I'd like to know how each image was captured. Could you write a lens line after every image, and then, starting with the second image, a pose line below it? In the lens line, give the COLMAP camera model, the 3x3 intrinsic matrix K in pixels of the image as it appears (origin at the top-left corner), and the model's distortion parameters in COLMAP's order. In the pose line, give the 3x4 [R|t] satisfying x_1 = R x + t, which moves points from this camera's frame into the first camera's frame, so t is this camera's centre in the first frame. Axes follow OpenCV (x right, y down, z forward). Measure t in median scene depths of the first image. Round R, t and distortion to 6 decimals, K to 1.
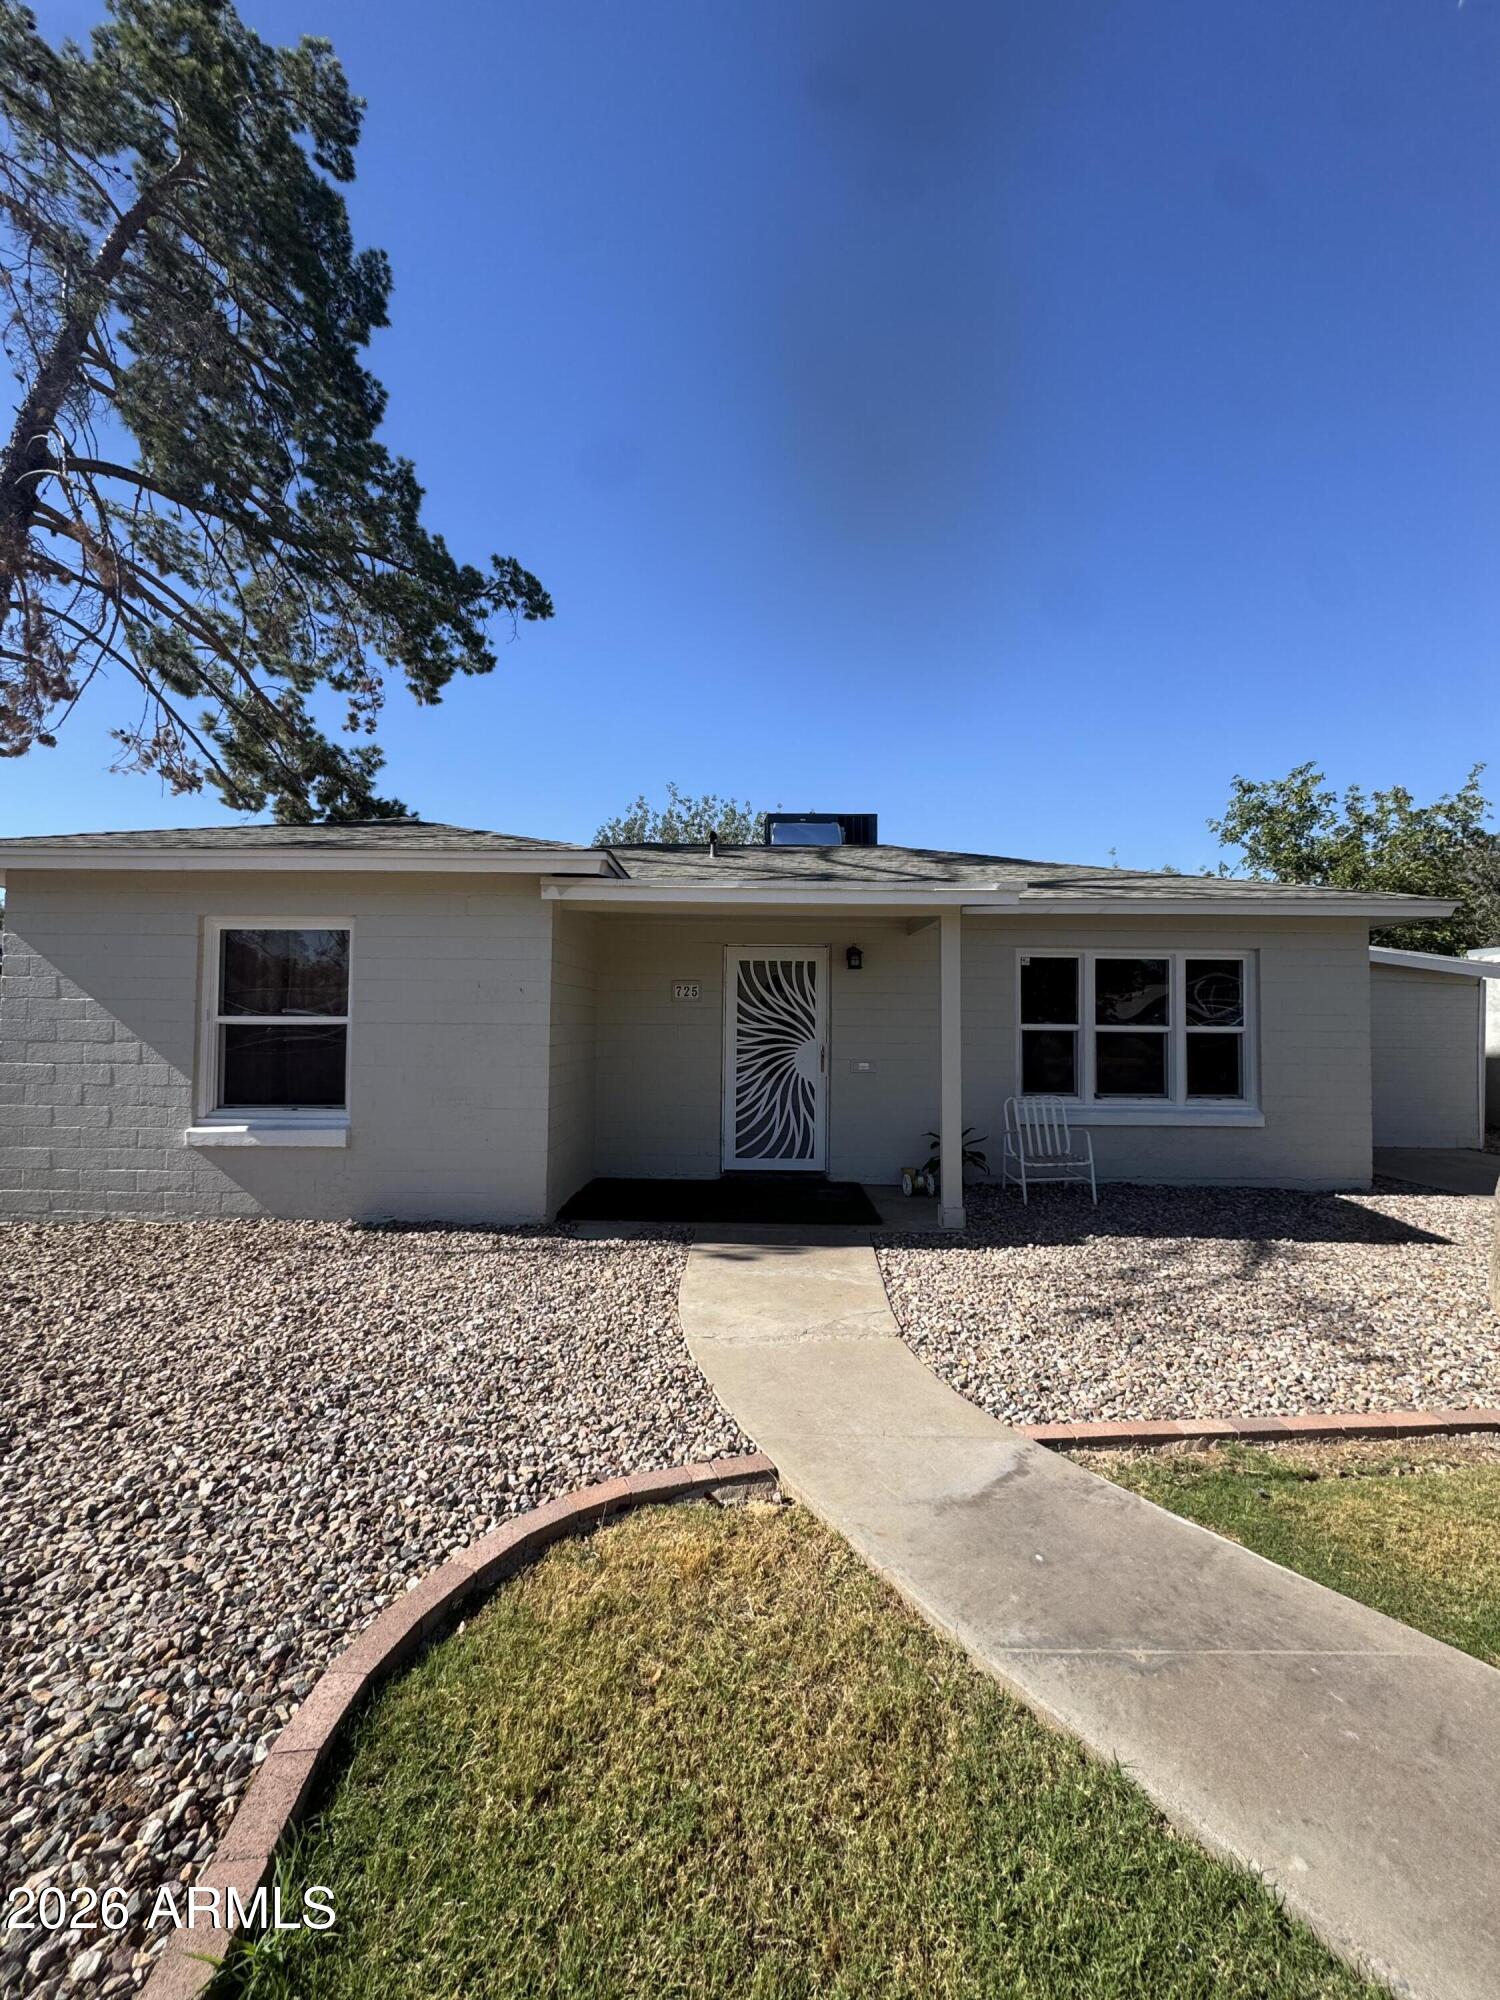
lens RADIAL K [[806.8, 0, 753.6], [0, 806.8, 997.4], [0, 0, 1]] dist [-0.002237, -0.000330]
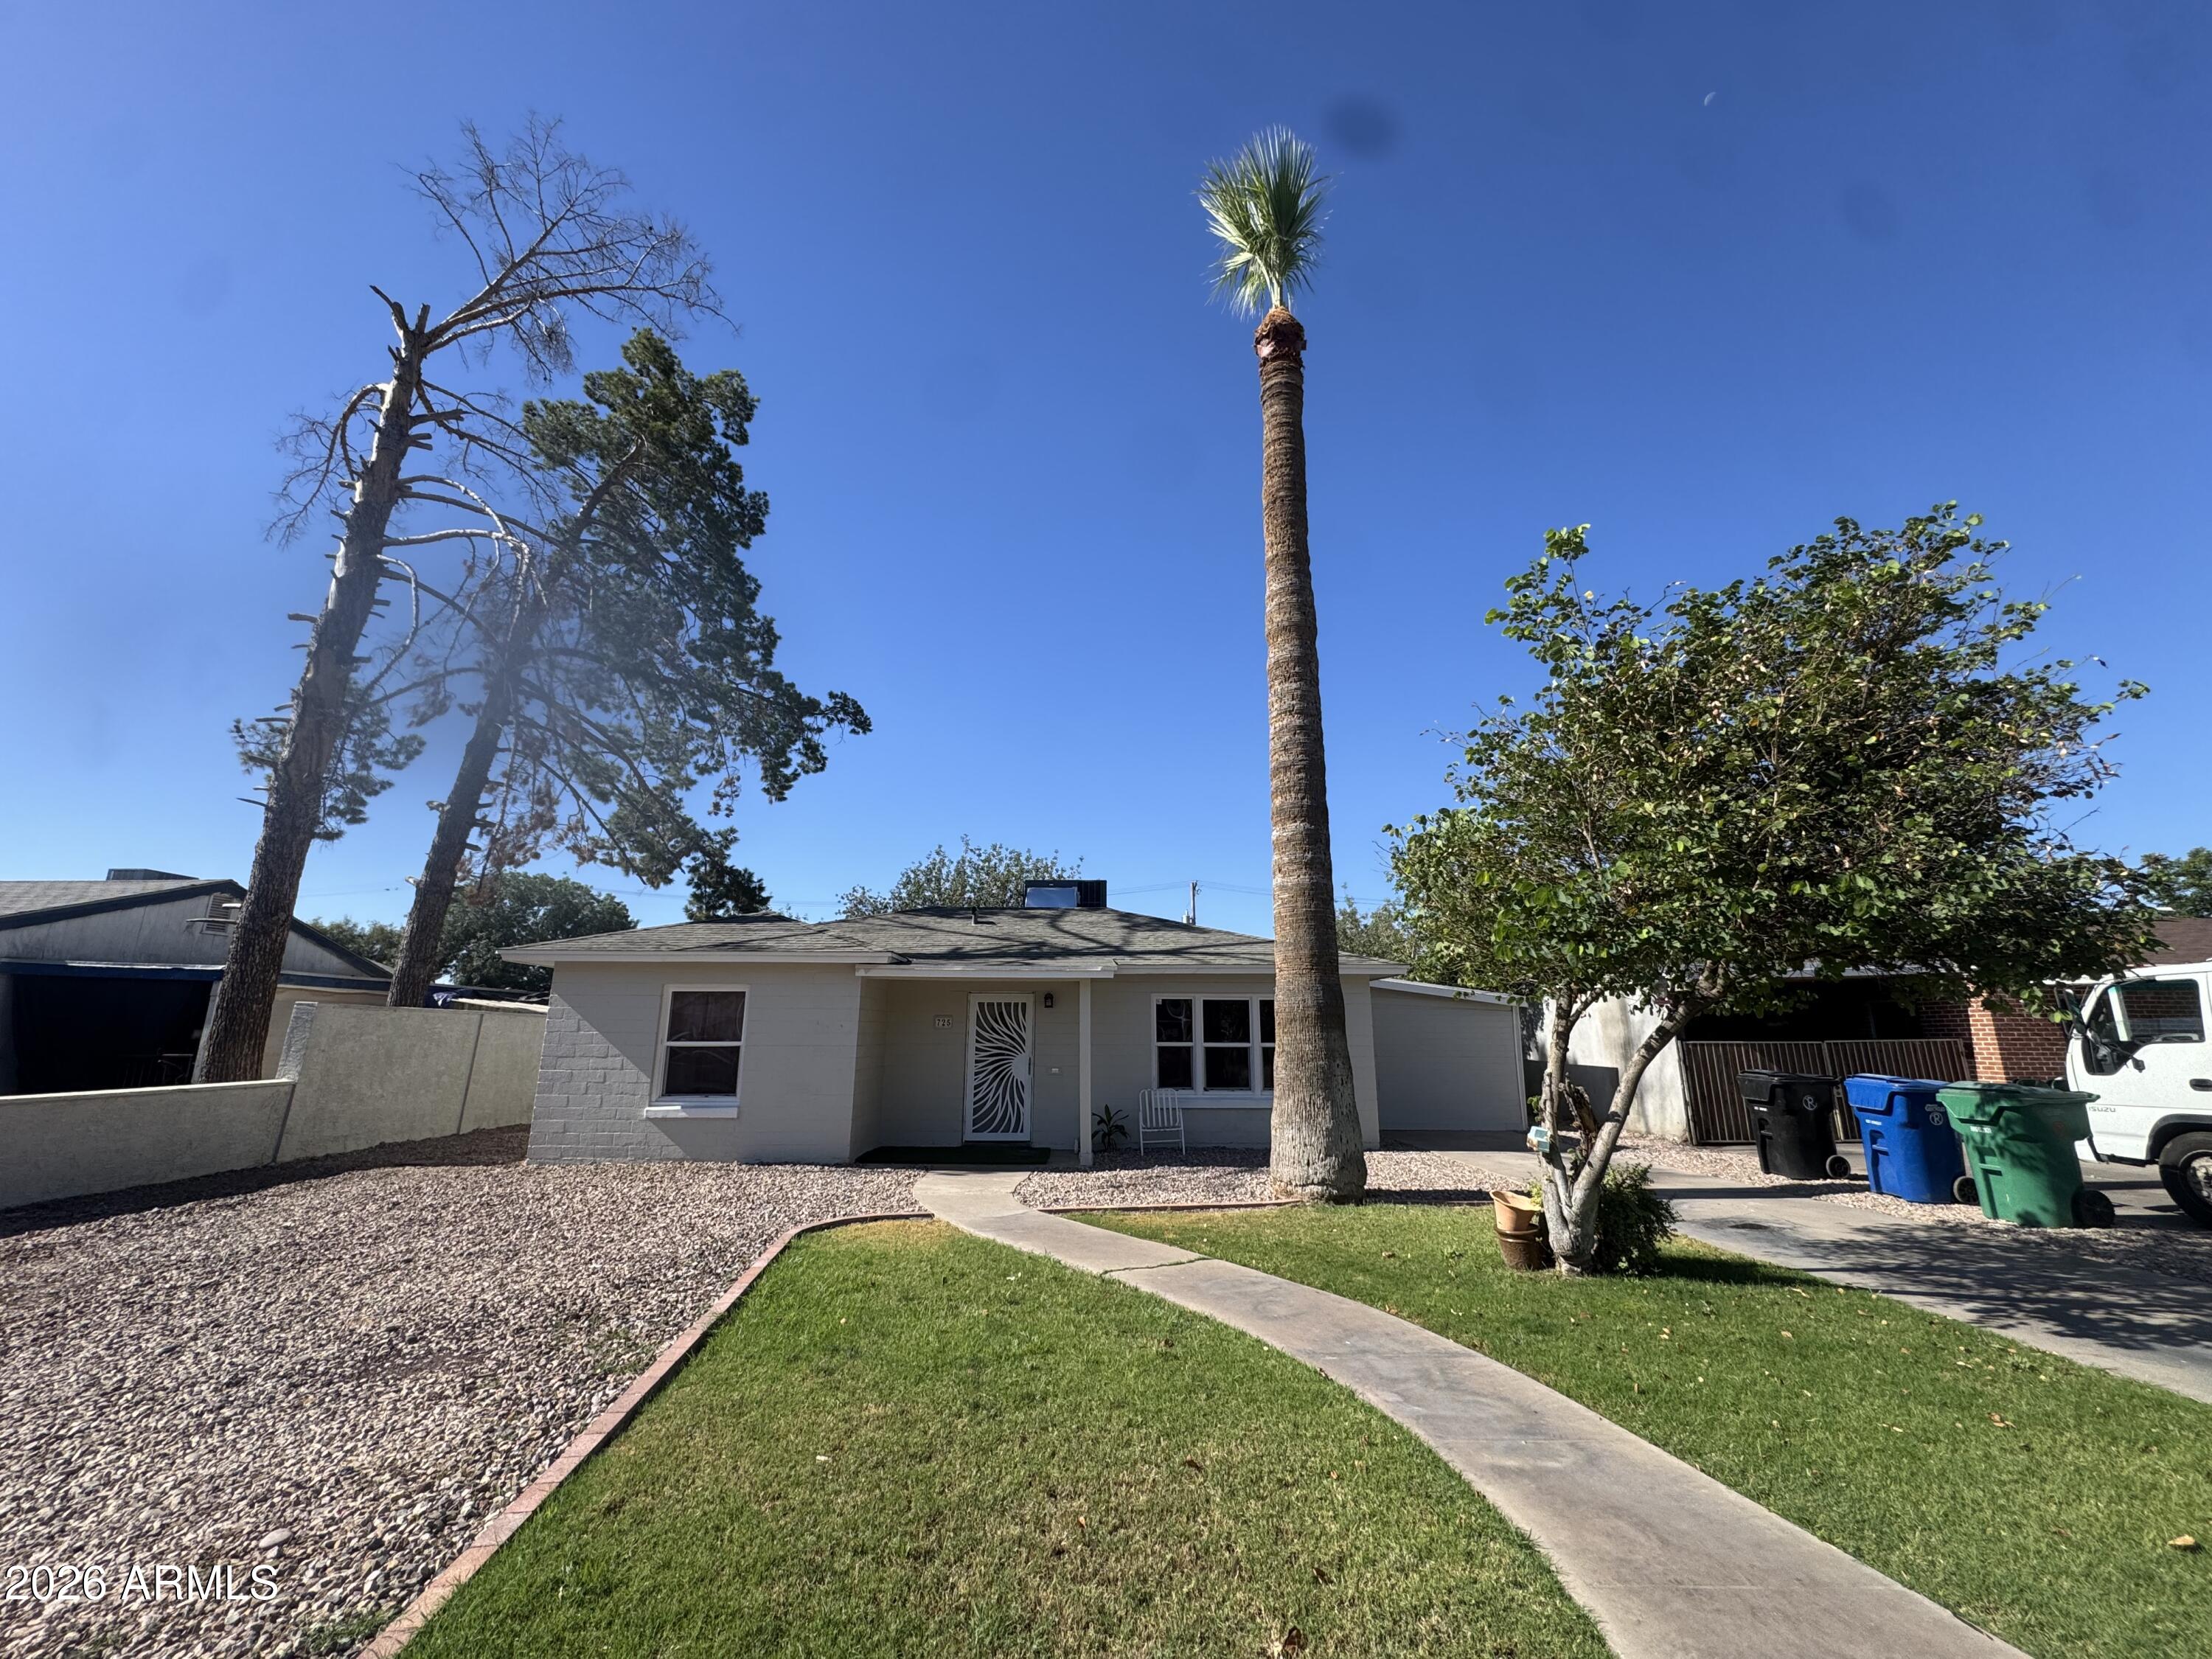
lens RADIAL K [[892.3, 0, 1103.8], [0, 892.3, 825.0], [0, 0, 1]] dist [-0.002237, -0.000330]
pose [[0.999734, -0.000632, 0.023052, 0.124383], [0.005172, 0.980298, -0.197457, -0.026144], [-0.022474, 0.197524, 0.980040, -0.521712]]
